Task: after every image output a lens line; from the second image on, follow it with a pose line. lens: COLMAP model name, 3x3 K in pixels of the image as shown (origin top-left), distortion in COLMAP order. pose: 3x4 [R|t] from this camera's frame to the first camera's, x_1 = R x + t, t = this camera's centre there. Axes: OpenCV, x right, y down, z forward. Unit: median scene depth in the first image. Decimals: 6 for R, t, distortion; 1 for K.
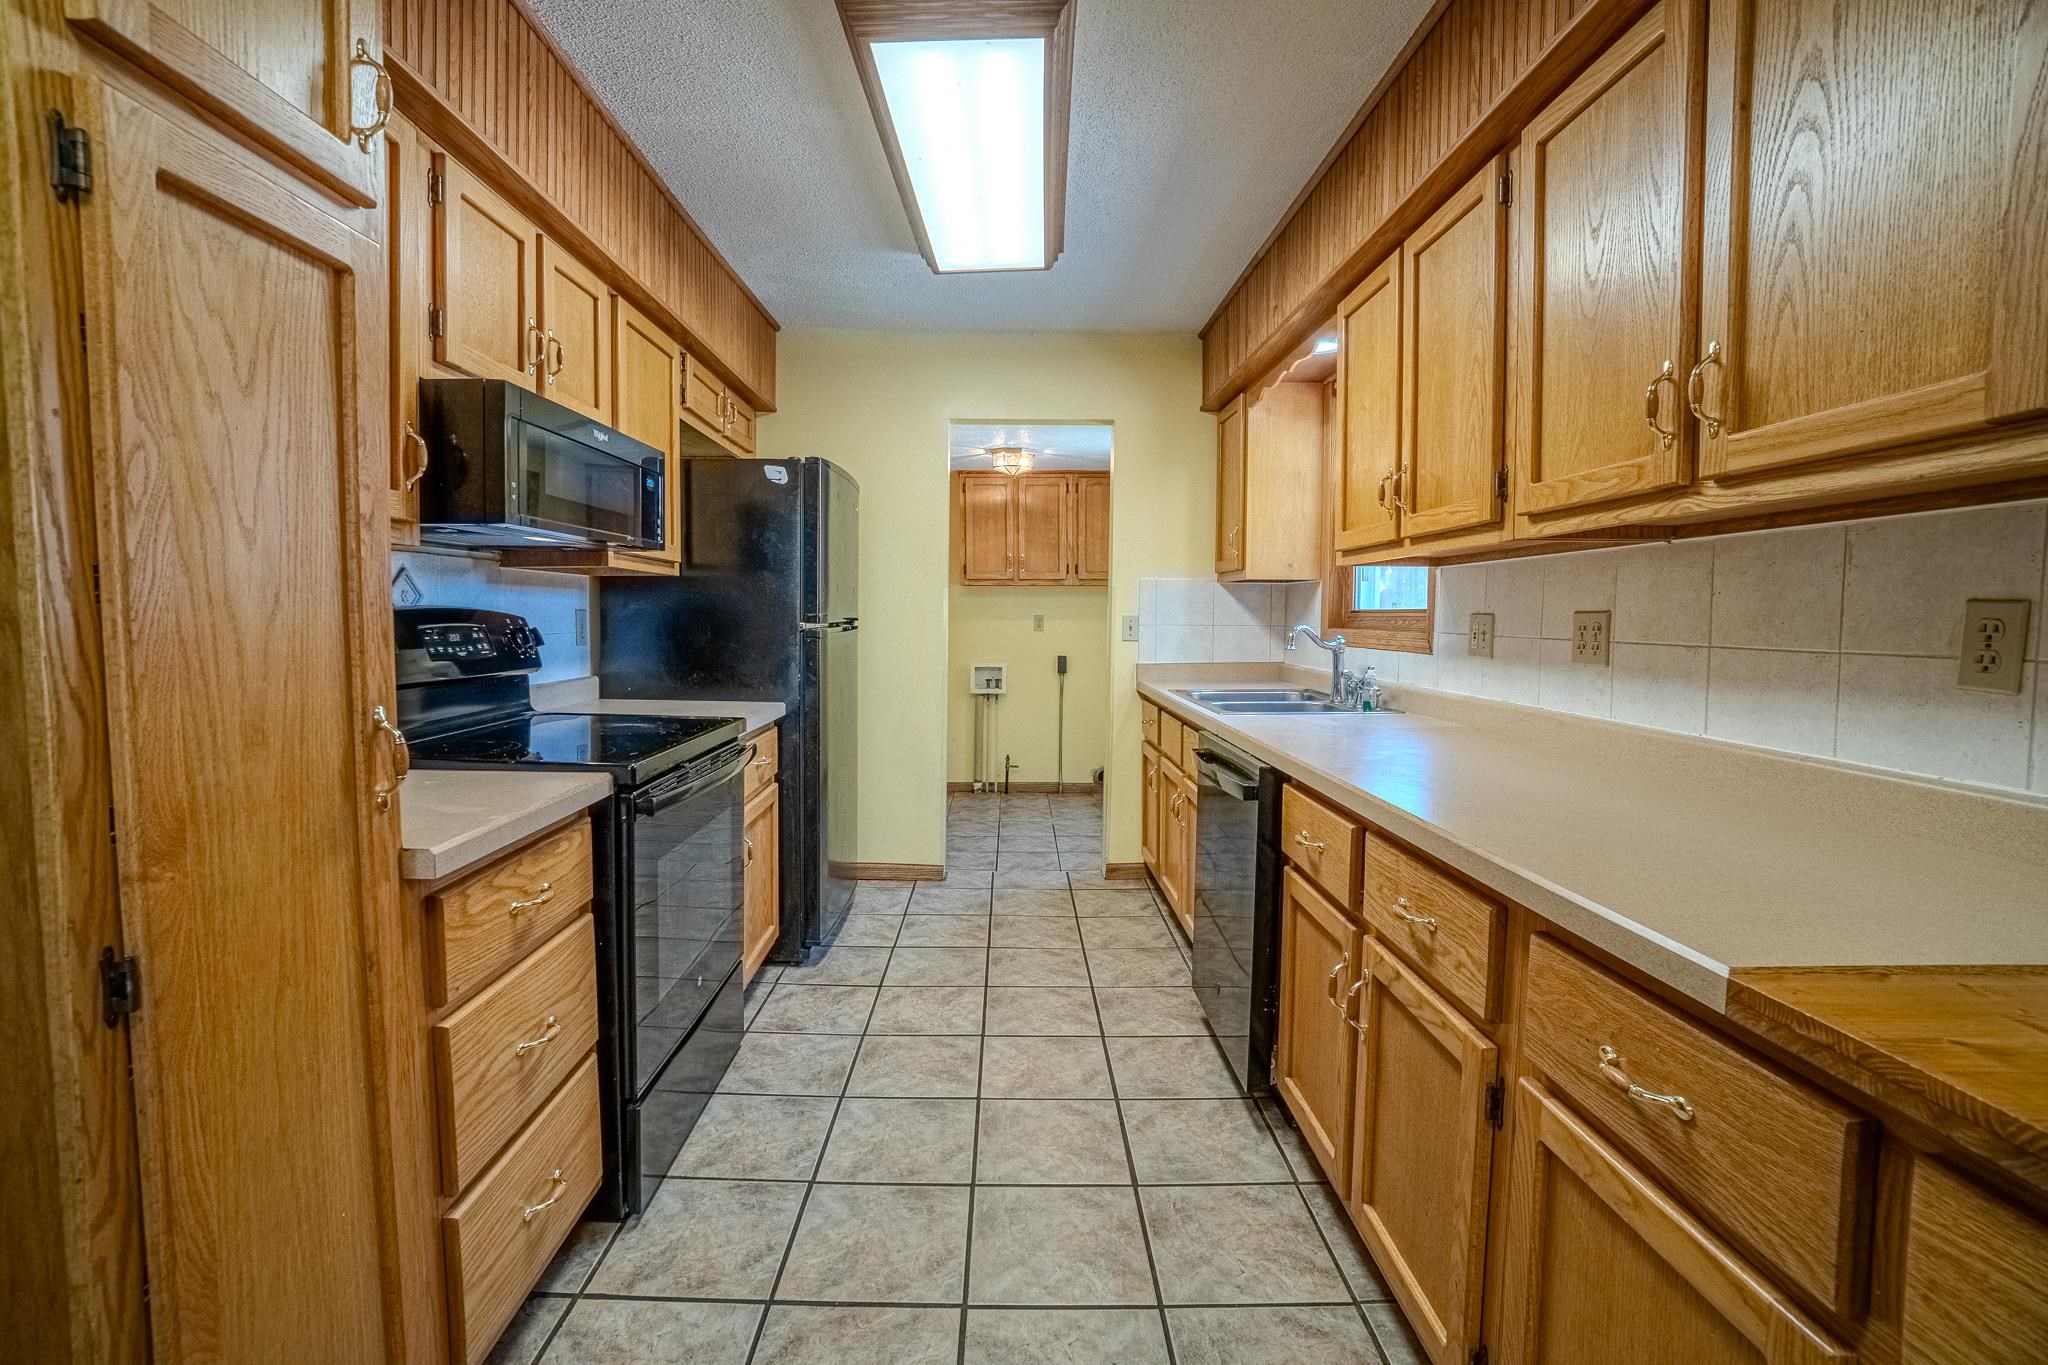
lens RADIAL K [[903.3, 0, 991.0], [0, 903.3, 671.4], [0, 0, 1]] dist [-0.062717, 0.021522]
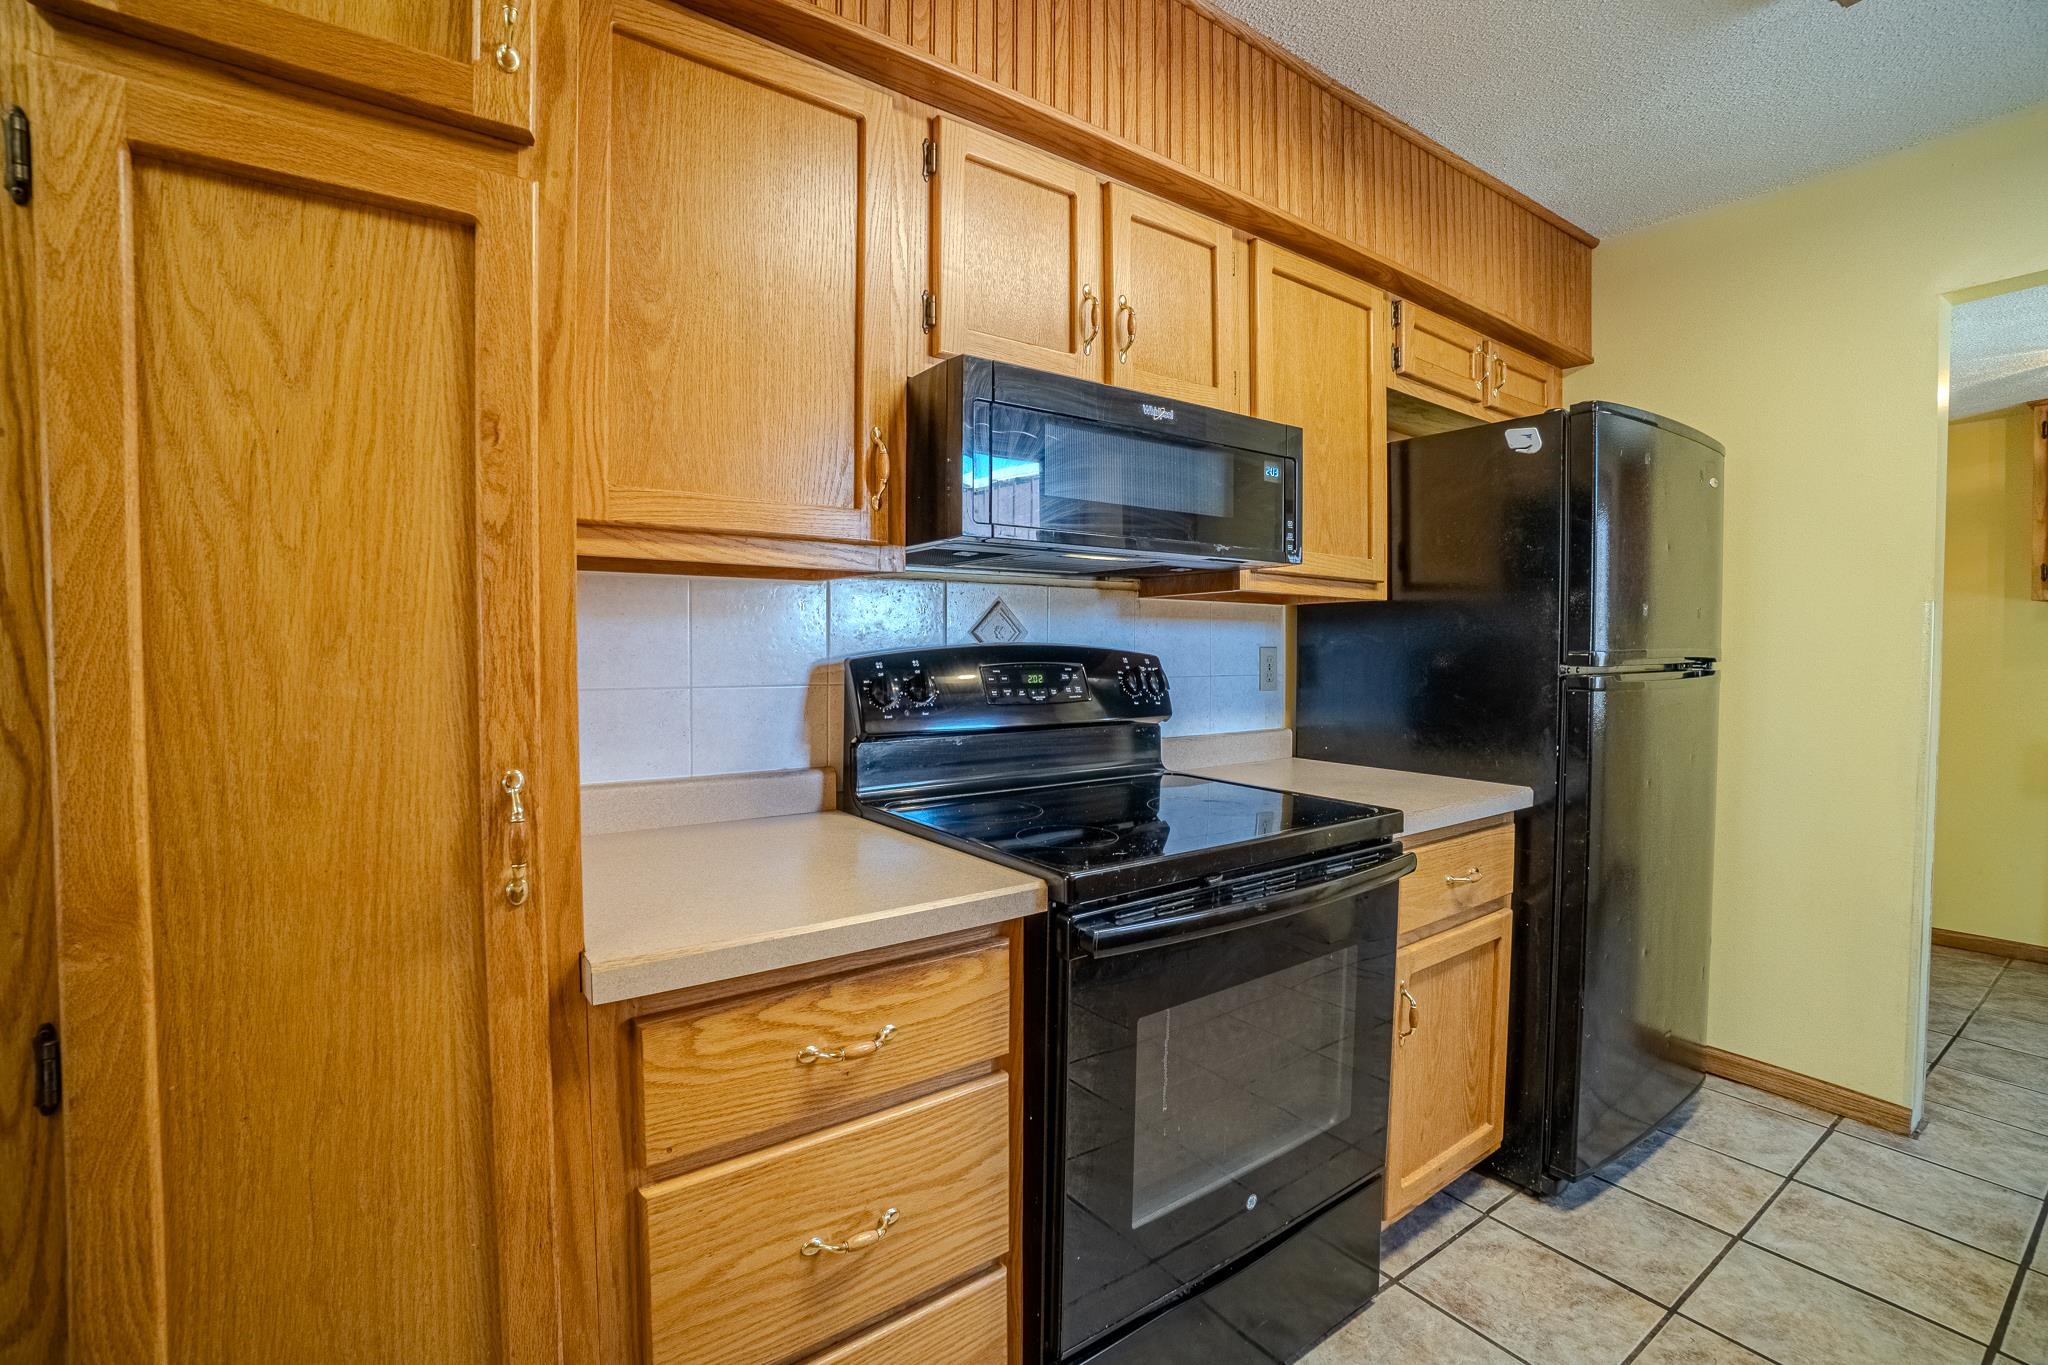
lens RADIAL K [[903.3, 0, 989.2], [0, 903.3, 672.4], [0, 0, 1]] dist [-0.062717, 0.021522]
pose [[0.578237, 0.011342, -0.815790, 0.088359], [-0.046960, 0.998708, -0.019401, -0.023949], [0.814516, 0.049528, 0.578023, 0.425217]]
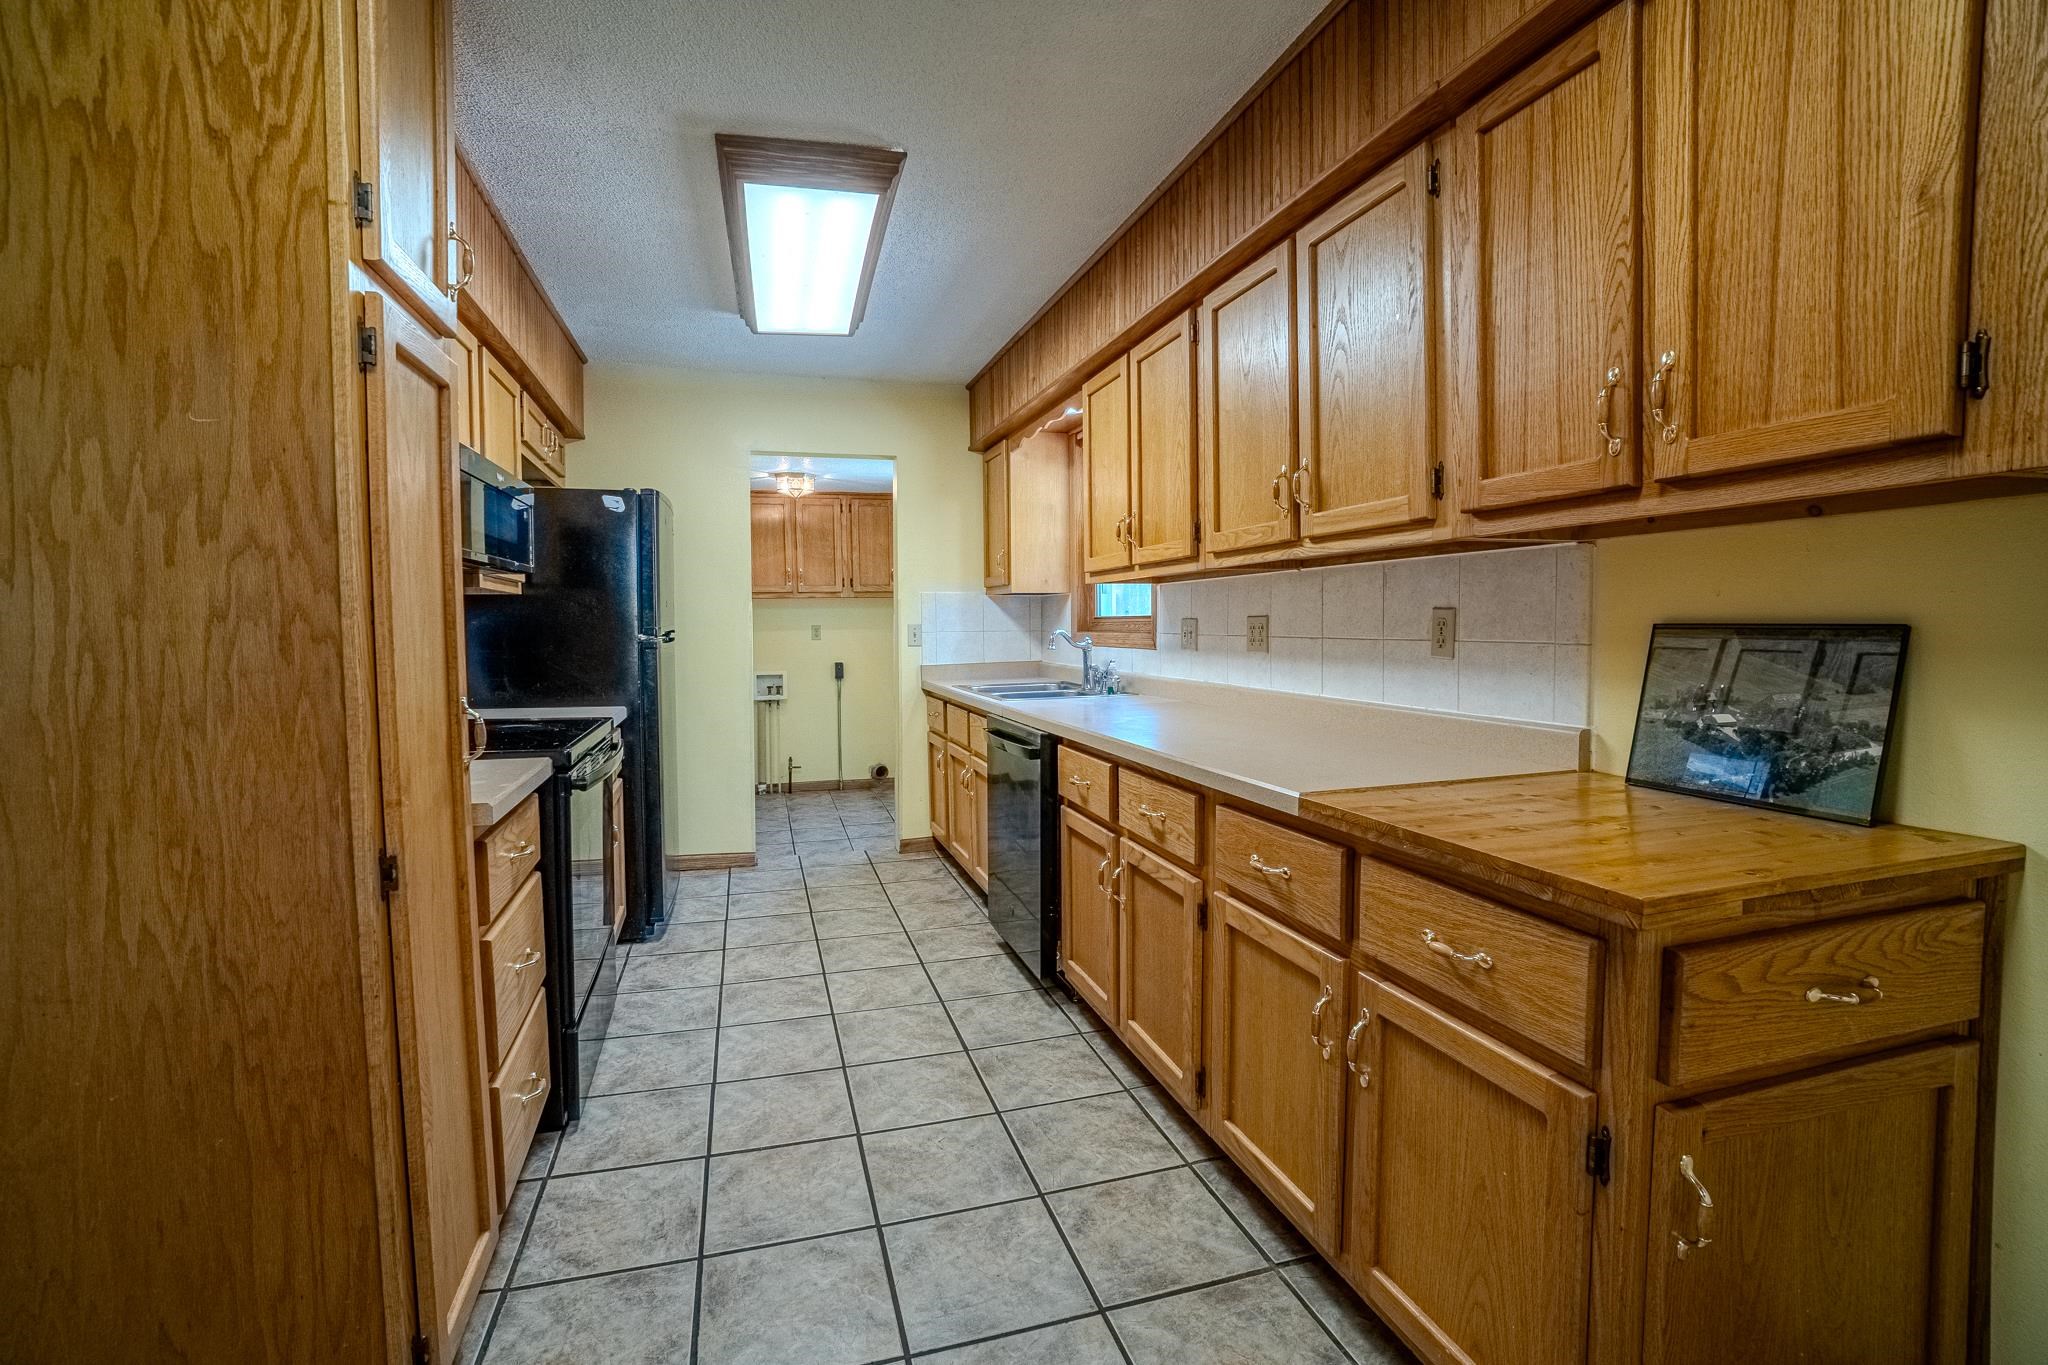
lens RADIAL K [[903.3, 0, 978.1], [0, 903.3, 670.3], [0, 0, 1]] dist [-0.062717, 0.021522]
pose [[0.964774, -0.027874, 0.261601, -0.132366], [0.030852, 0.999497, -0.007282, 0.015488], [-0.261266, 0.015096, 0.965149, -0.265032]]
